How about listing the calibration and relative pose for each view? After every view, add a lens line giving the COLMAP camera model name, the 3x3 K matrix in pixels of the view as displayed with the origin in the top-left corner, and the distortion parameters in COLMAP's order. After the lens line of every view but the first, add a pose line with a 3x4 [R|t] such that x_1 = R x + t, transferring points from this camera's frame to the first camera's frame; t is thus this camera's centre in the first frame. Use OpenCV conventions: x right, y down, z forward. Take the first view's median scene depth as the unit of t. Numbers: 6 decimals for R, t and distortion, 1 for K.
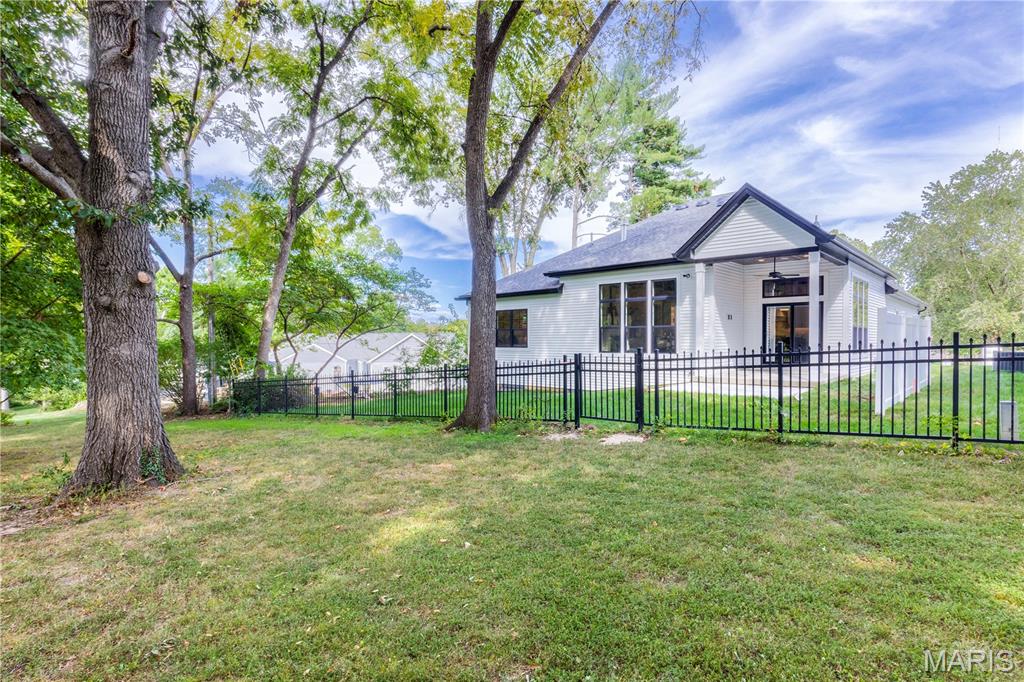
lens RADIAL K [[521.8, 0, 512.0], [0, 521.8, 341.0], [0, 0, 1]] dist [0.004201, 0.001174]
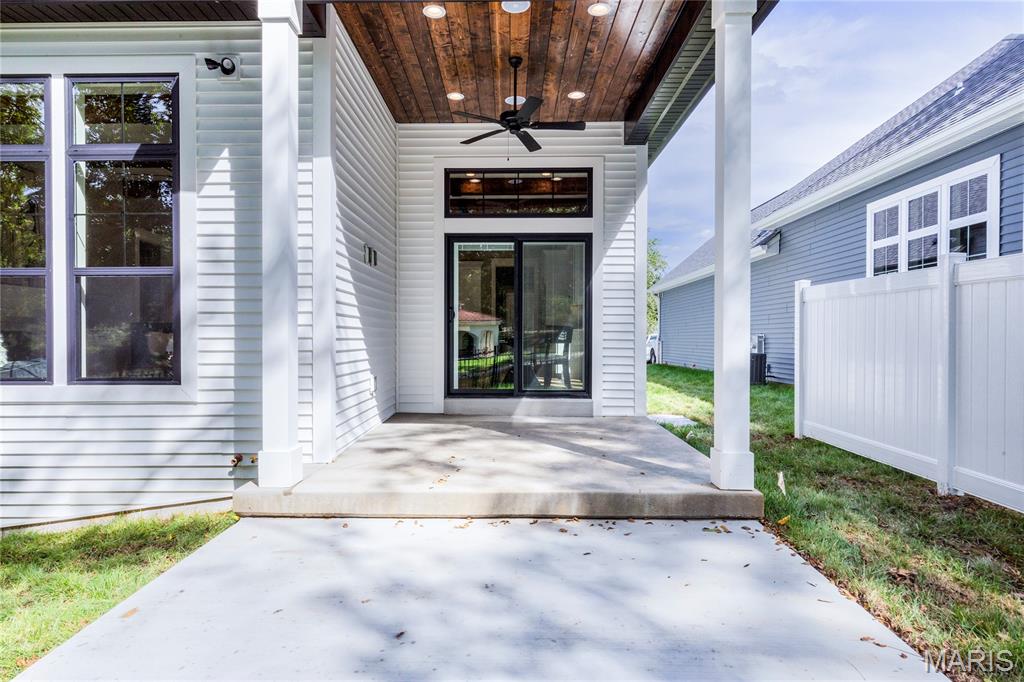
lens RADIAL K [[601.2, 0, 512.0], [0, 601.2, 341.0], [0, 0, 1]] dist [0.000738, 0.000305]
pose [[0.739137, -0.002158, 0.673552, 0.225160], [-0.000480, 0.999993, 0.003730, 0.003170], [-0.673555, -0.003080, 0.739130, 0.642853]]
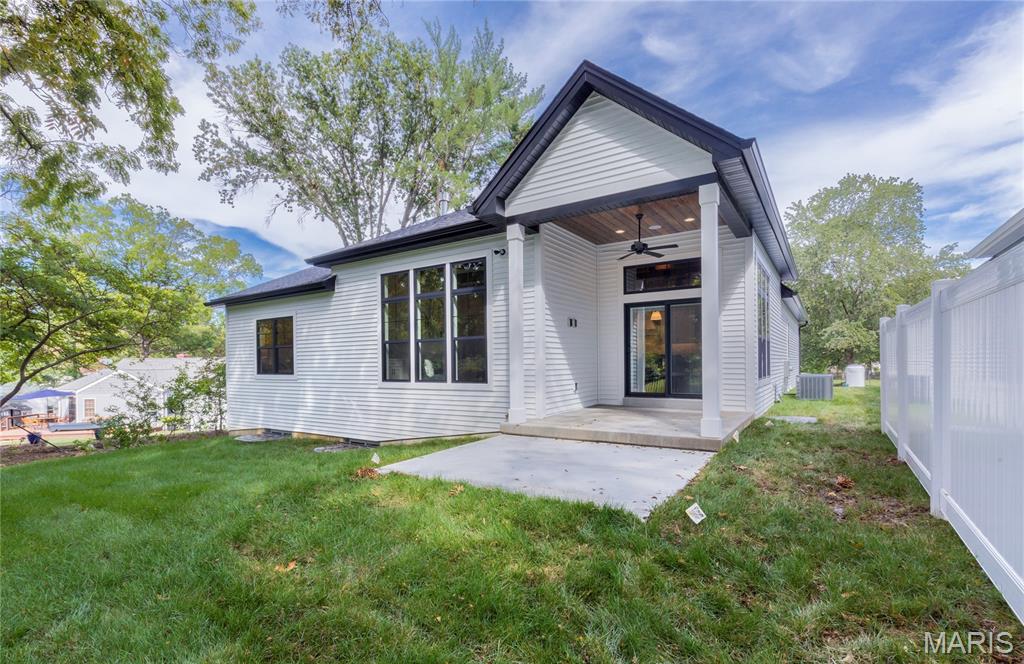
lens RADIAL K [[493.6, 0, 475.6], [0, 493.6, 359.9], [0, 0, 1]] dist [-0.001703, -0.000436]
pose [[0.991865, -0.008698, 0.126993, 0.214898], [0.009811, 0.999919, -0.008141, 0.002077], [-0.126912, 0.009321, 0.991870, 0.410440]]
